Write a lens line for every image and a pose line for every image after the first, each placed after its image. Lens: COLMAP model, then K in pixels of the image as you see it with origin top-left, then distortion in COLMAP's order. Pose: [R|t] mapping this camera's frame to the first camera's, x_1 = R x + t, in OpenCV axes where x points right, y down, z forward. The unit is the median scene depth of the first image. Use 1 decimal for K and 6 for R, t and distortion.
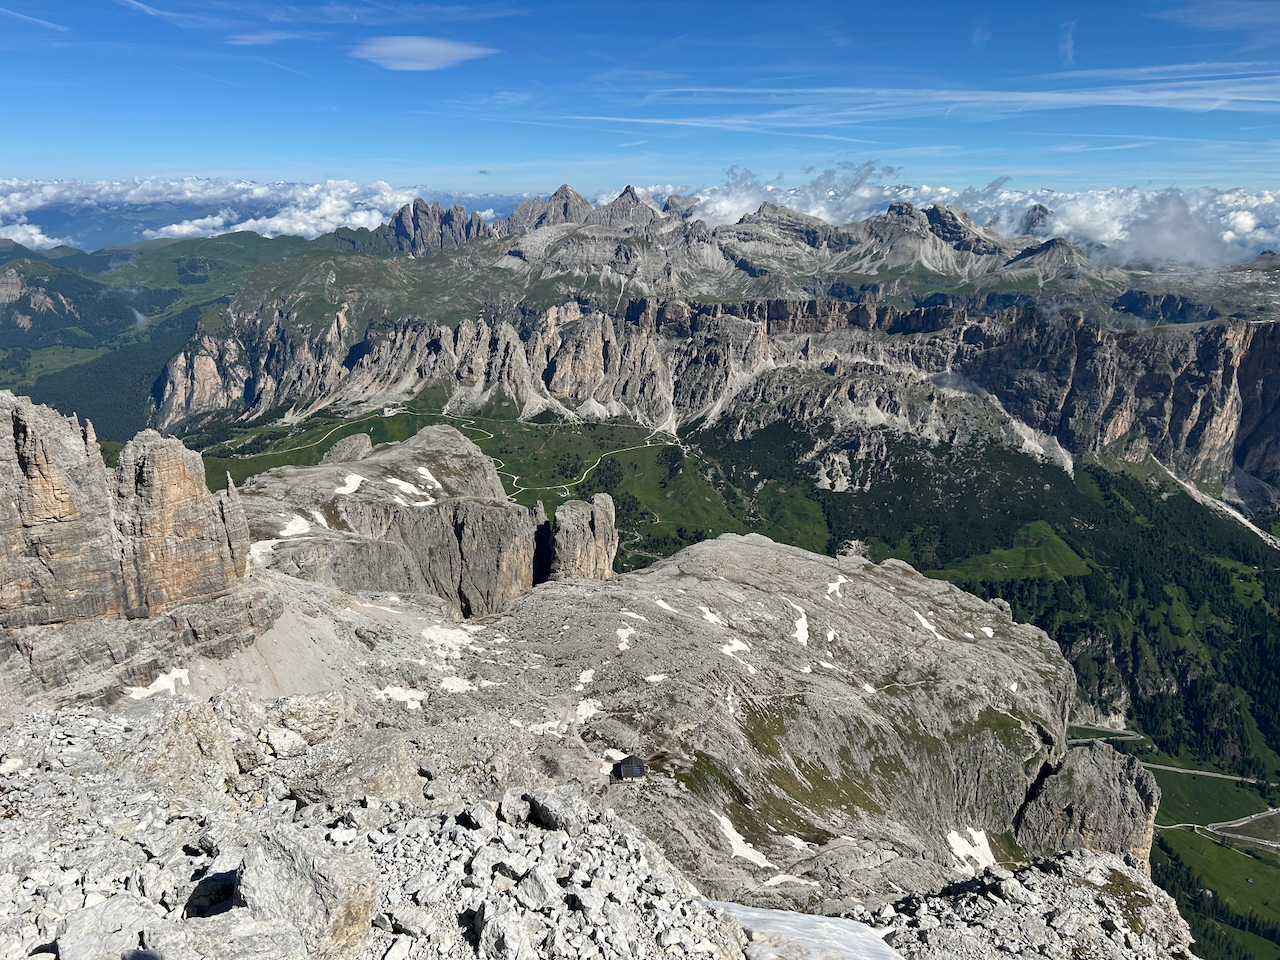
lens RADIAL K [[1001.2, 0, 645.9], [0, 1001.2, 477.5], [0, 0, 1]] dist [0.064666, -0.036598]
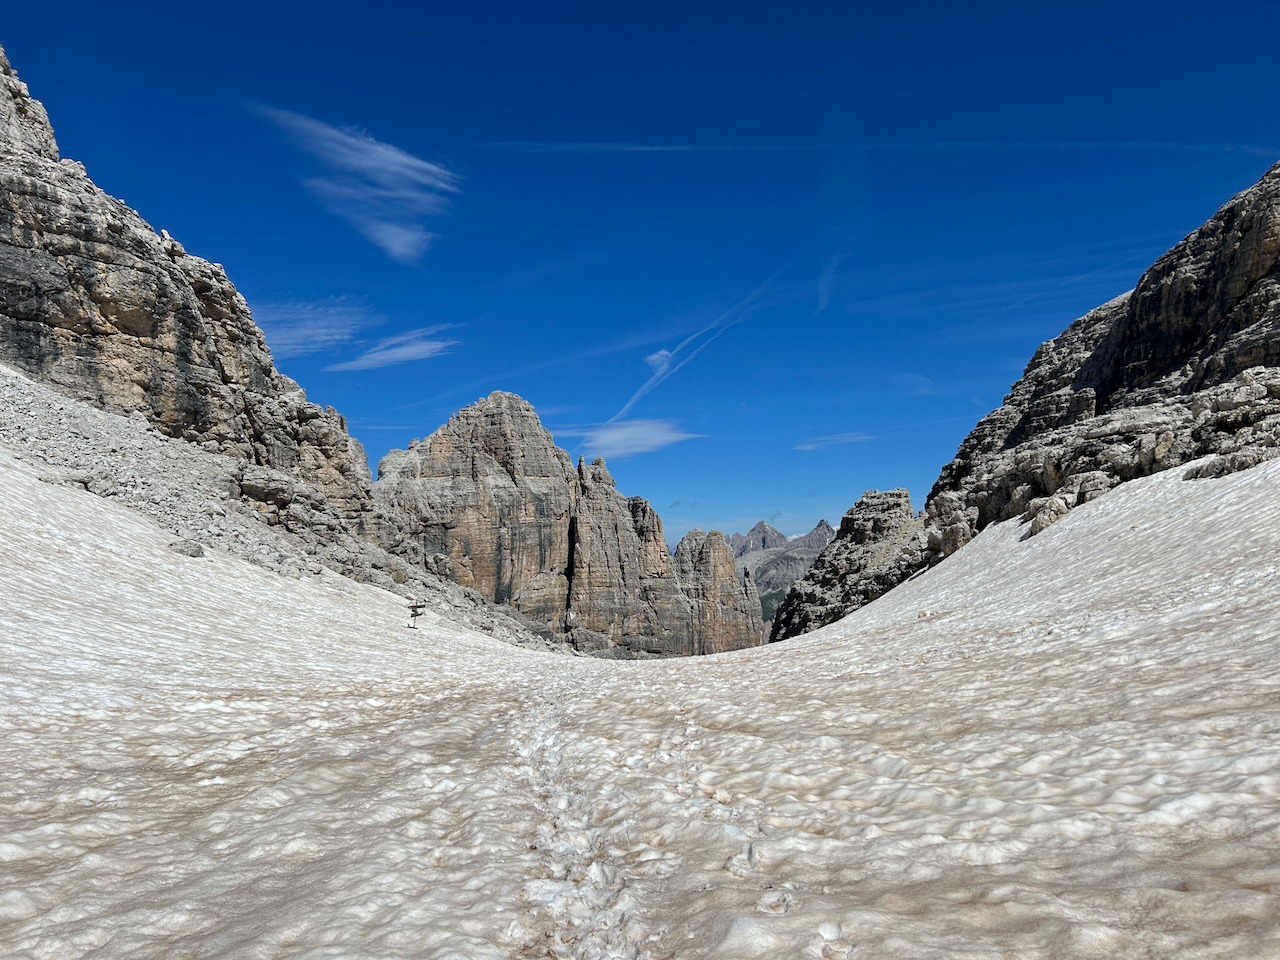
lens RADIAL K [[1001.2, 0, 637.6], [0, 1001.2, 476.6], [0, 0, 1]] dist [0.064666, -0.036598]
pose [[0.986613, -0.042391, -0.157474, -0.090860], [-0.015245, 0.937421, -0.347864, 0.089255], [0.162365, 0.345607, 0.924226, -0.066163]]
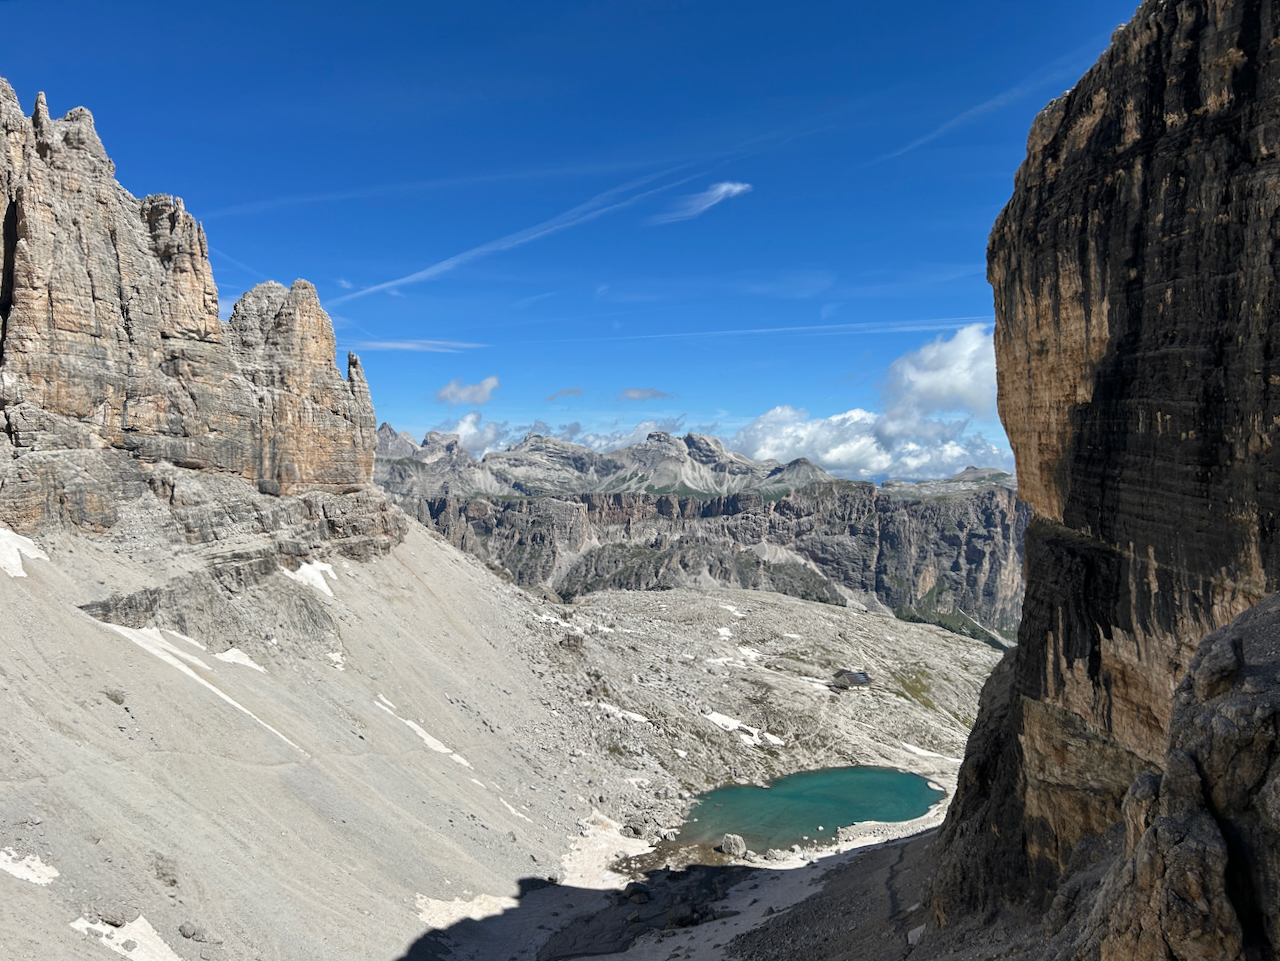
lens RADIAL K [[1001.2, 0, 637.6], [0, 1001.2, 472.2], [0, 0, 1]] dist [0.064666, -0.036598]
pose [[0.961752, -0.007577, 0.273818, -0.109766], [0.082315, 0.961410, -0.262516, 0.085553], [-0.261262, 0.275014, 0.925262, 0.055565]]
